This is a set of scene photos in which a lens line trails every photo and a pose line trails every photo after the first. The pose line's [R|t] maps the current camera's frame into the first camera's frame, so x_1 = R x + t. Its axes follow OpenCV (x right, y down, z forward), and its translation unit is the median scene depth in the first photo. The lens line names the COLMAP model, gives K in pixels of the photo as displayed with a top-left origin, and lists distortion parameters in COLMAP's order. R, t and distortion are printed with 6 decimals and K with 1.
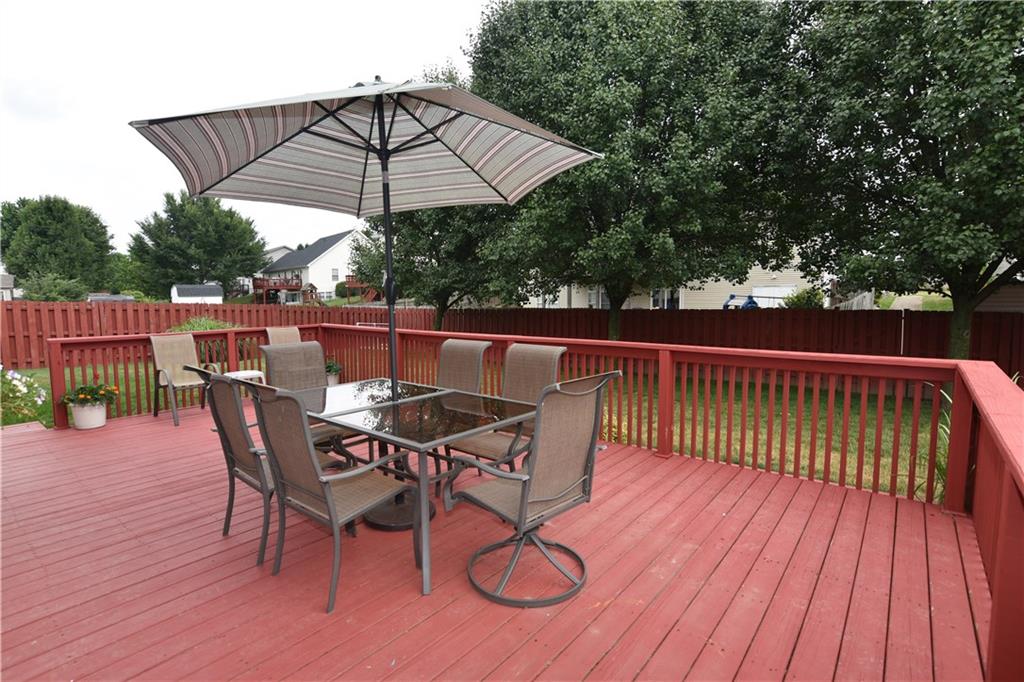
lens RADIAL K [[506.6, 0, 509.2], [0, 506.6, 338.9], [0, 0, 1]] dist [-0.010364, 0.000369]
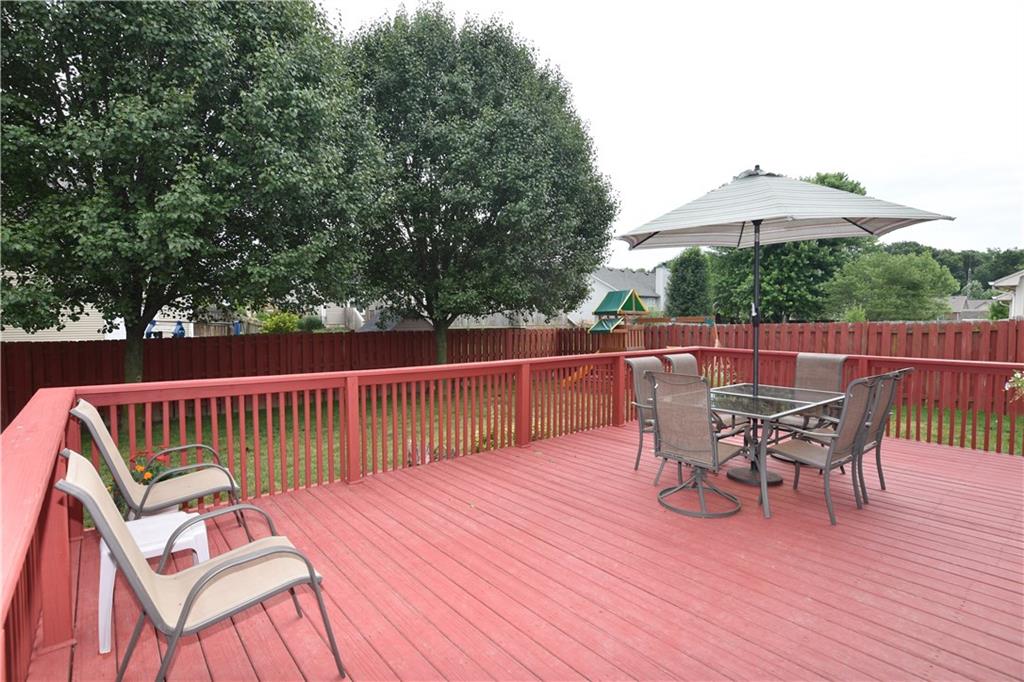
lens RADIAL K [[506.6, 0, 509.2], [0, 506.6, 338.9], [0, 0, 1]] dist [-0.010364, 0.000369]
pose [[0.207808, -0.029886, 0.977713, -0.951401], [0.082454, 0.996511, 0.012936, -0.059160], [-0.974688, 0.077928, 0.209547, 0.753726]]
